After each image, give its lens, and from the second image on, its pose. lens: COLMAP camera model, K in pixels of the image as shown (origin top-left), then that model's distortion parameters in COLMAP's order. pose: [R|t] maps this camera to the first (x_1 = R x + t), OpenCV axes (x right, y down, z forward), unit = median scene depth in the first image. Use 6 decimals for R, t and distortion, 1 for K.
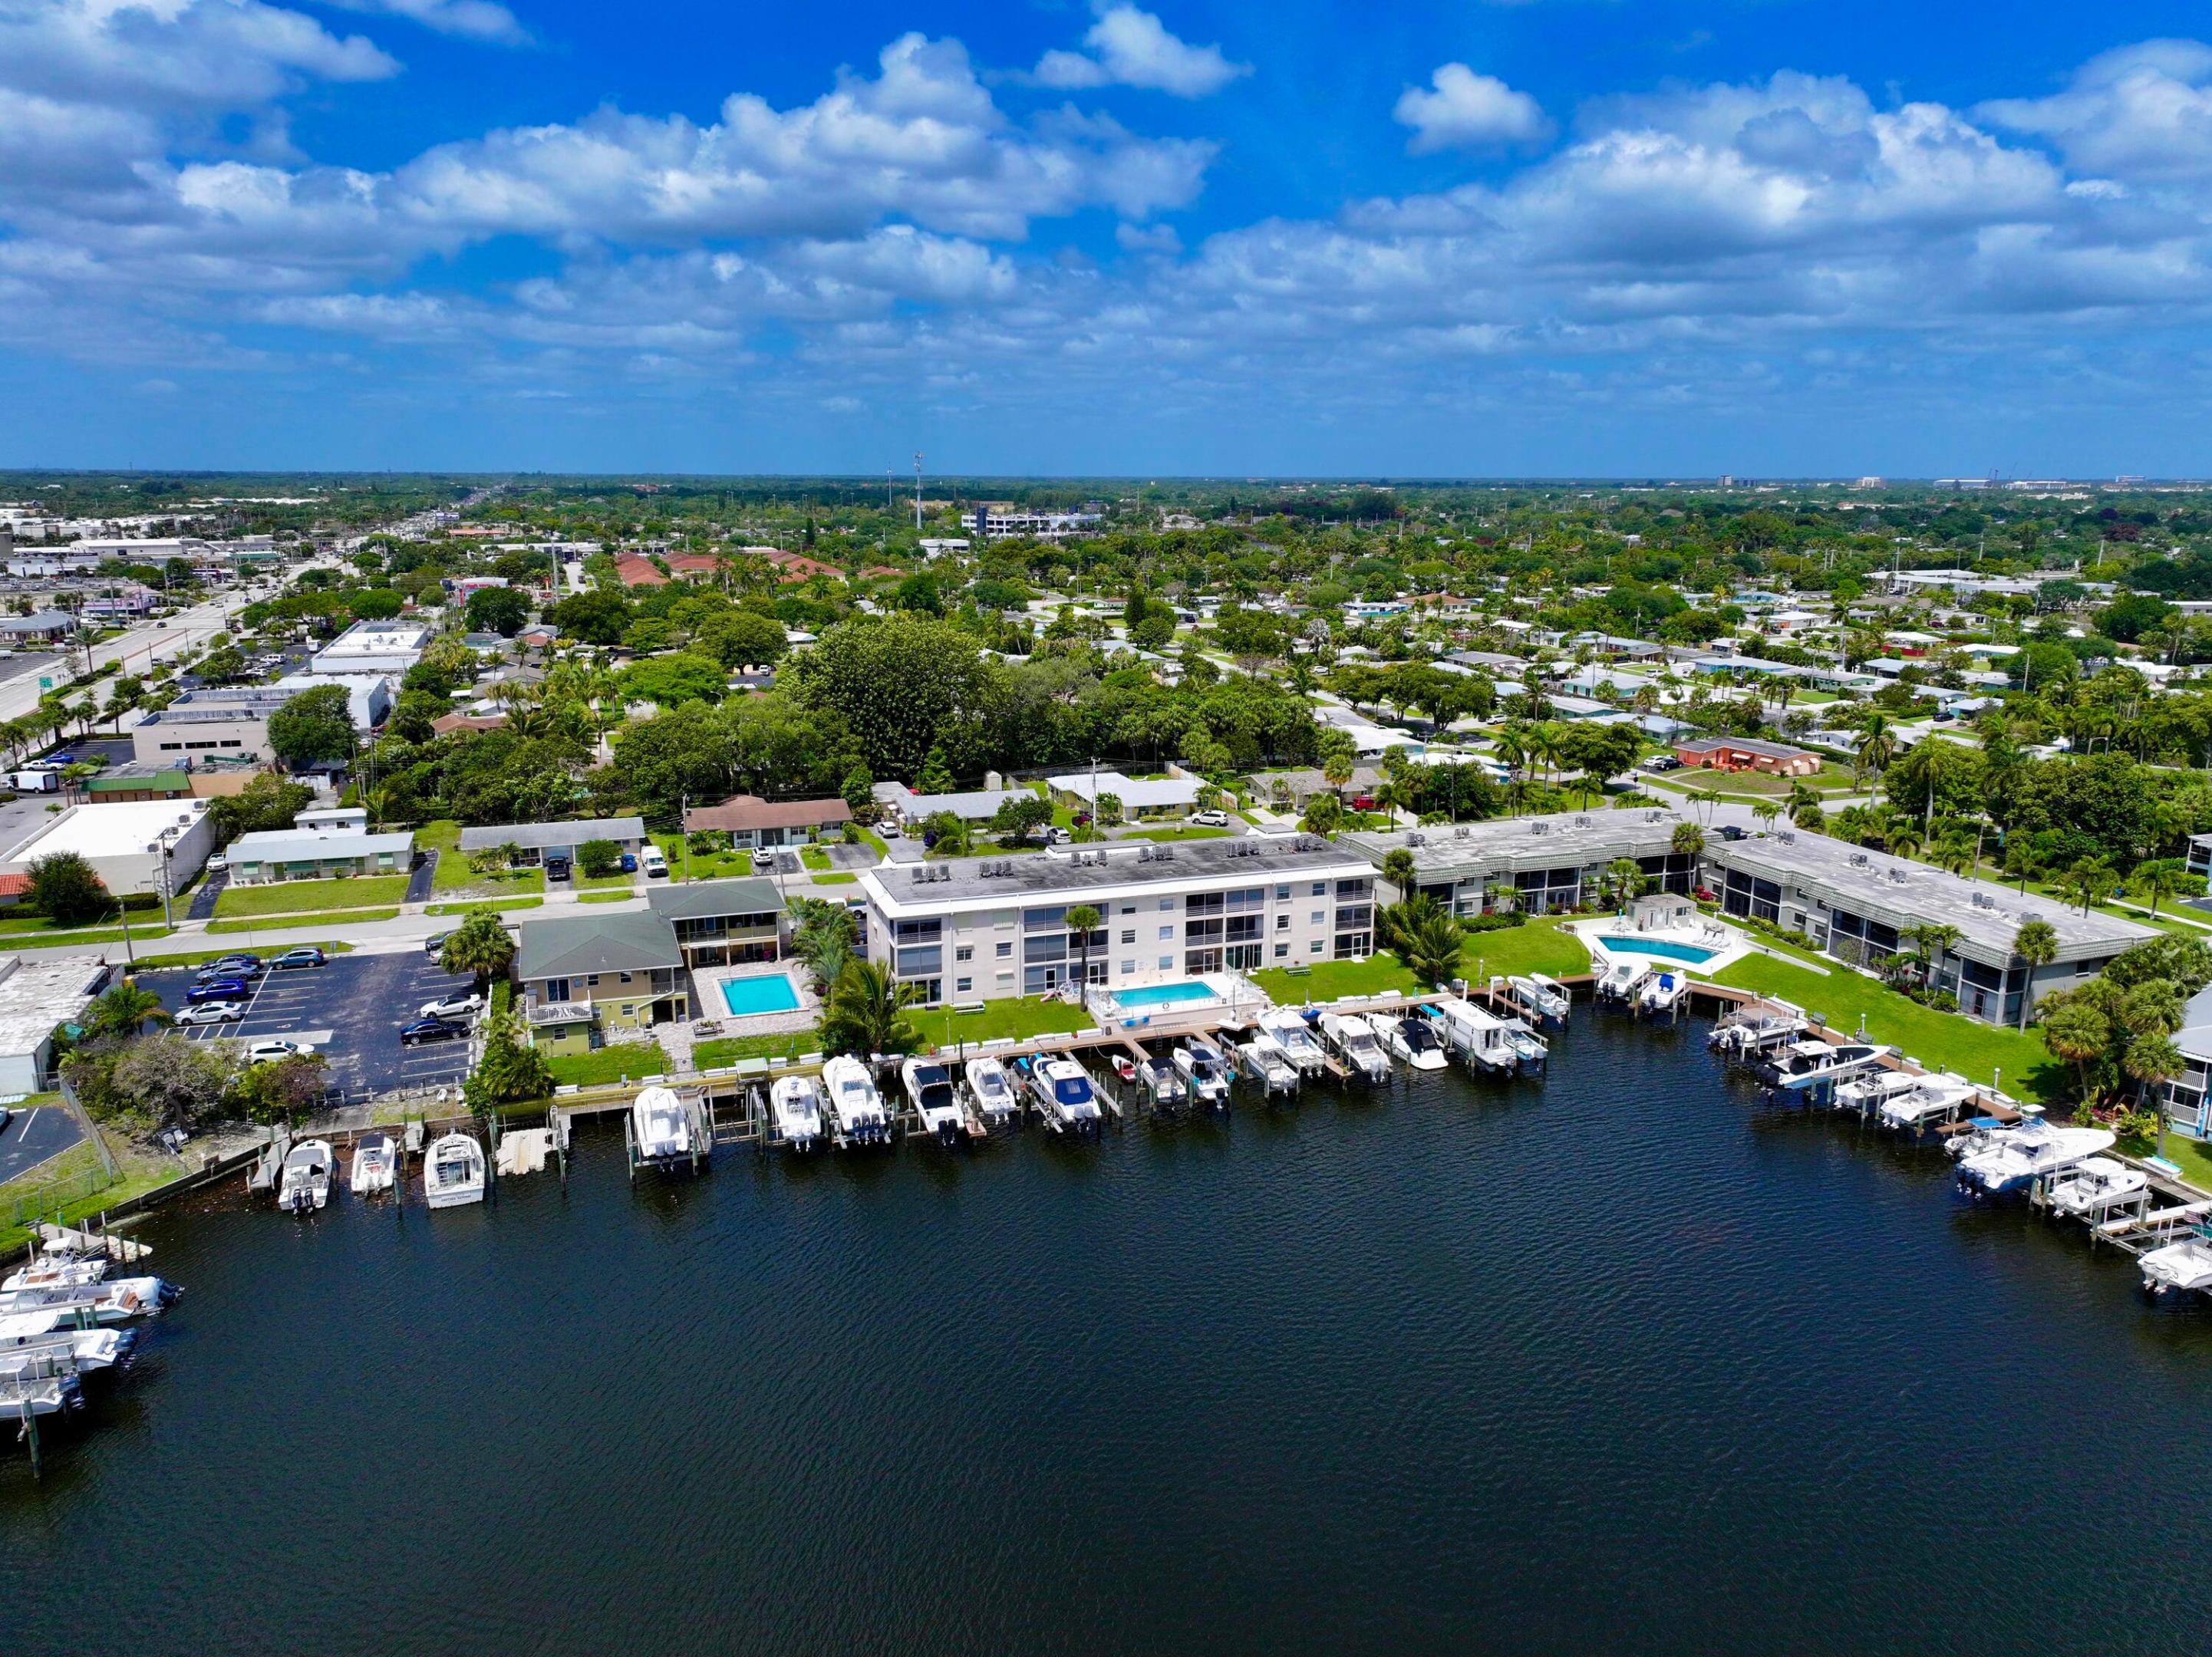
lens RADIAL K [[1550.1, 0, 1113.5], [0, 1550.1, 818.0], [0, 0, 1]] dist [0.002857, 0.013266]
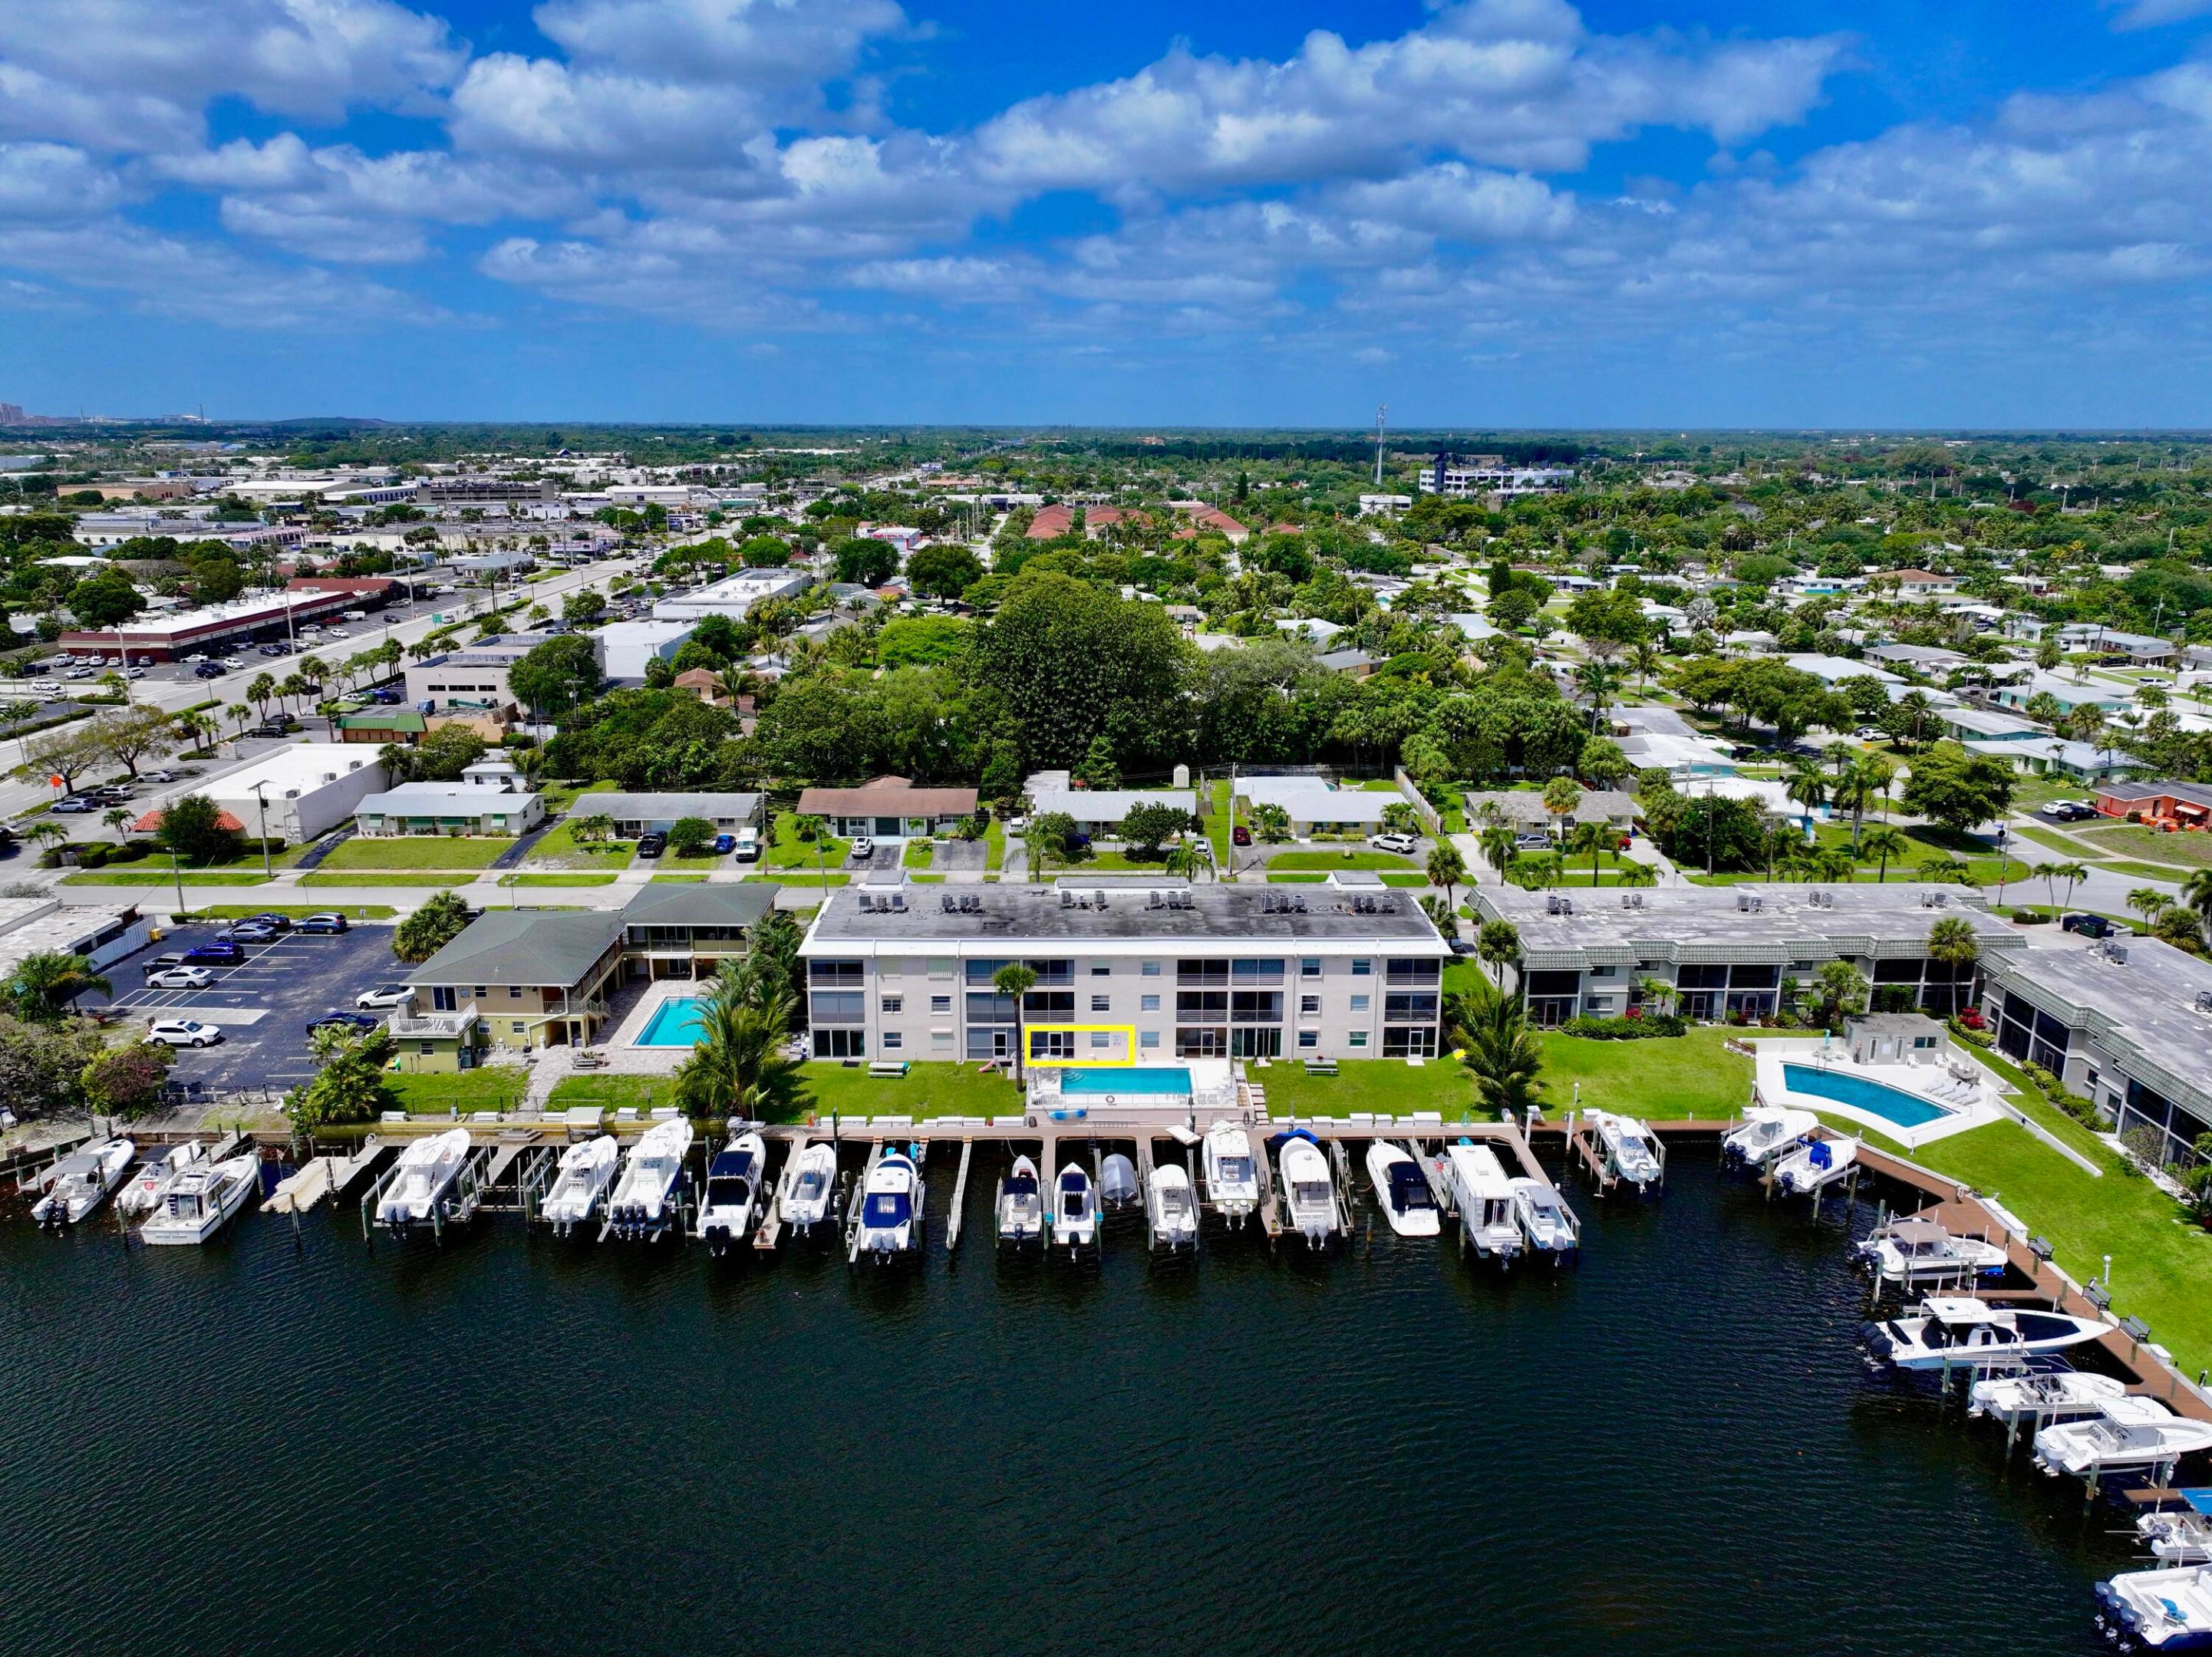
lens RADIAL K [[1535.9, 0, 1119.8], [0, 1535.9, 882.1], [0, 0, 1]] dist [0.005322, 0.009289]
pose [[0.947615, 0.090847, -0.306224, 0.247445], [-0.069266, 0.994333, 0.080643, -0.049059], [0.311815, -0.055208, 0.948538, 0.238445]]
